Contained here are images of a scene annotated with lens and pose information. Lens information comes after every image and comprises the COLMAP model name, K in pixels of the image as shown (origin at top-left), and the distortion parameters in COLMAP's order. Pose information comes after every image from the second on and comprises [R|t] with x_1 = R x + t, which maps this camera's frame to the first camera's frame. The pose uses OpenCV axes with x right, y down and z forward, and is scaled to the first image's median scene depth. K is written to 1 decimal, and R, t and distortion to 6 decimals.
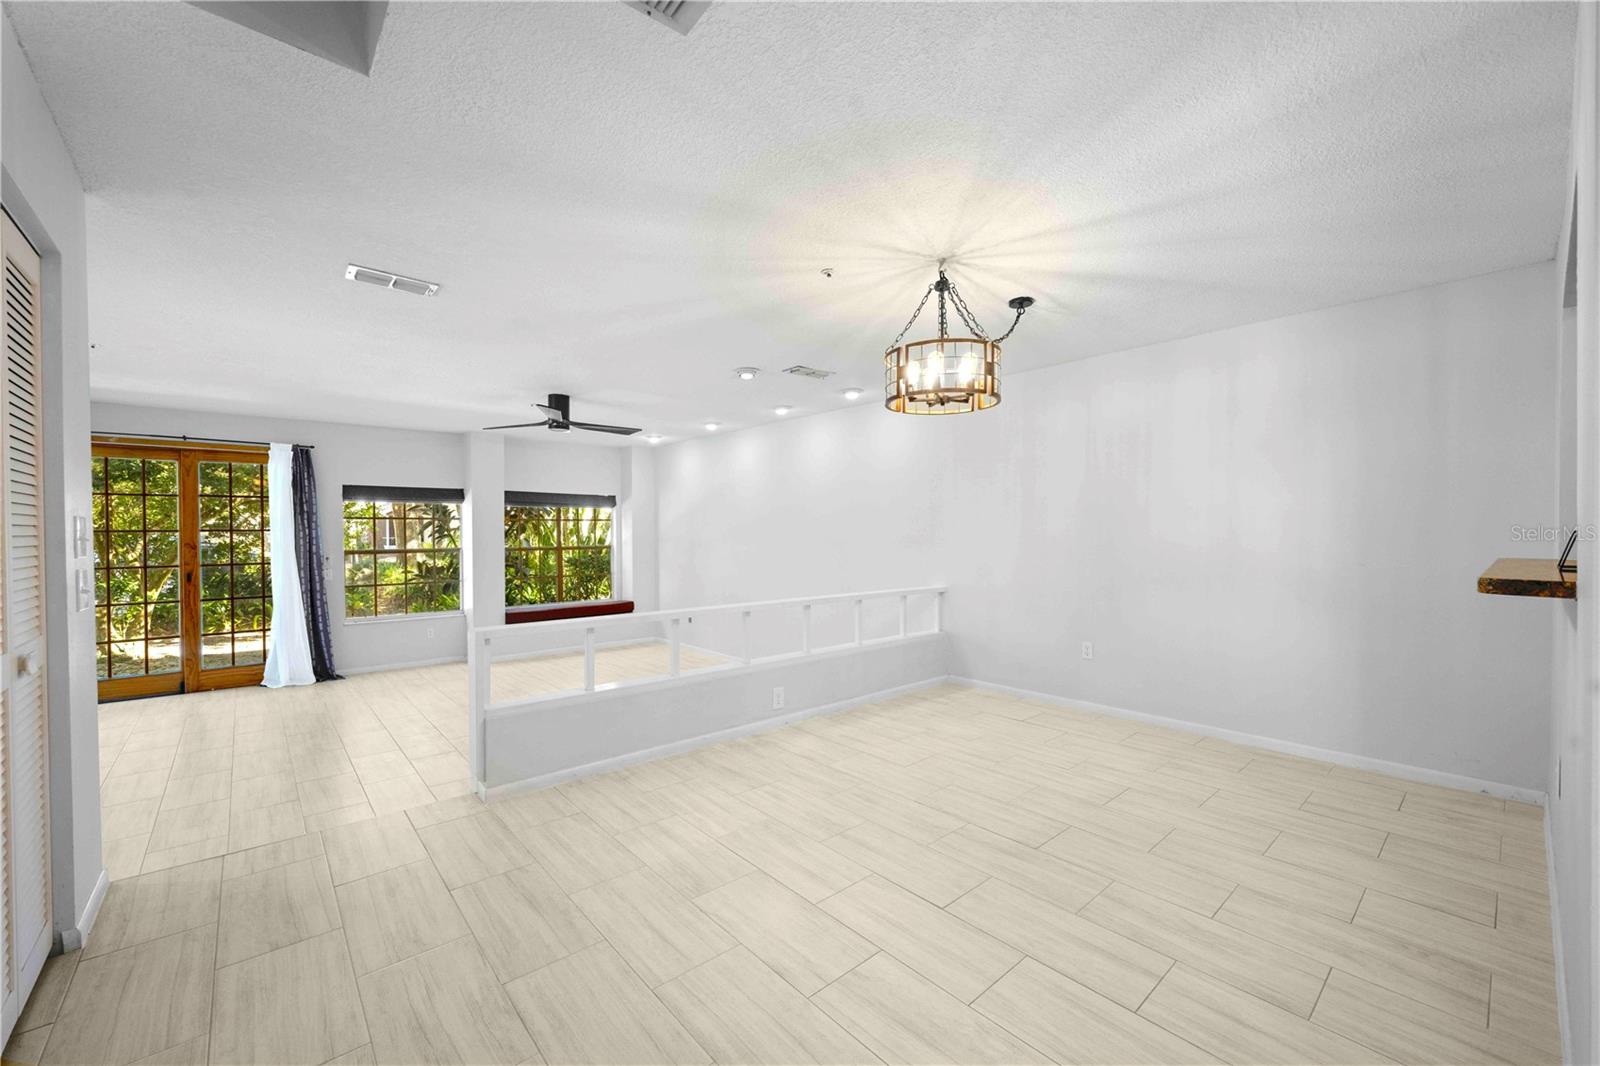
lens RADIAL K [[635.2, 0, 802.0], [0, 635.2, 536.1], [0, 0, 1]] dist [-0.002186, -0.000018]
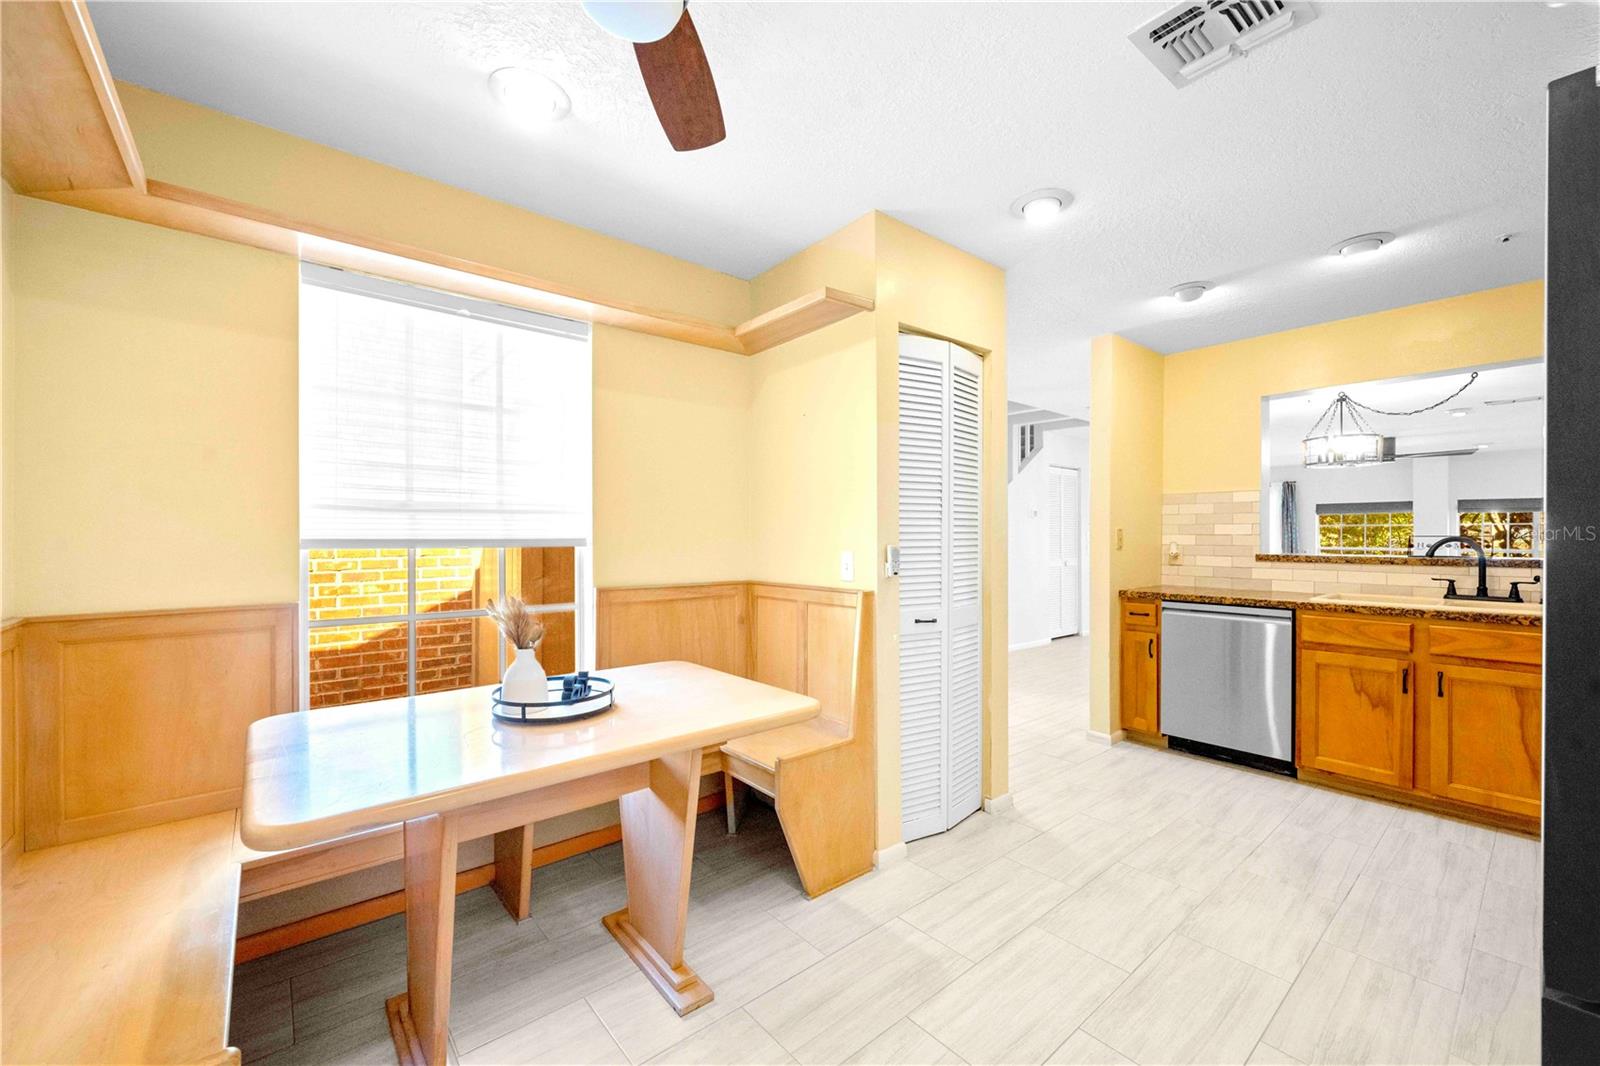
lens RADIAL K [[635.2, 0, 802.0], [0, 635.2, 536.1], [0, 0, 1]] dist [-0.002186, -0.000018]
pose [[-0.028232, 0.004689, -0.999590, 0.889839], [-0.008215, 0.999954, 0.004923, -0.000101], [0.999568, 0.008350, -0.028192, -0.210507]]
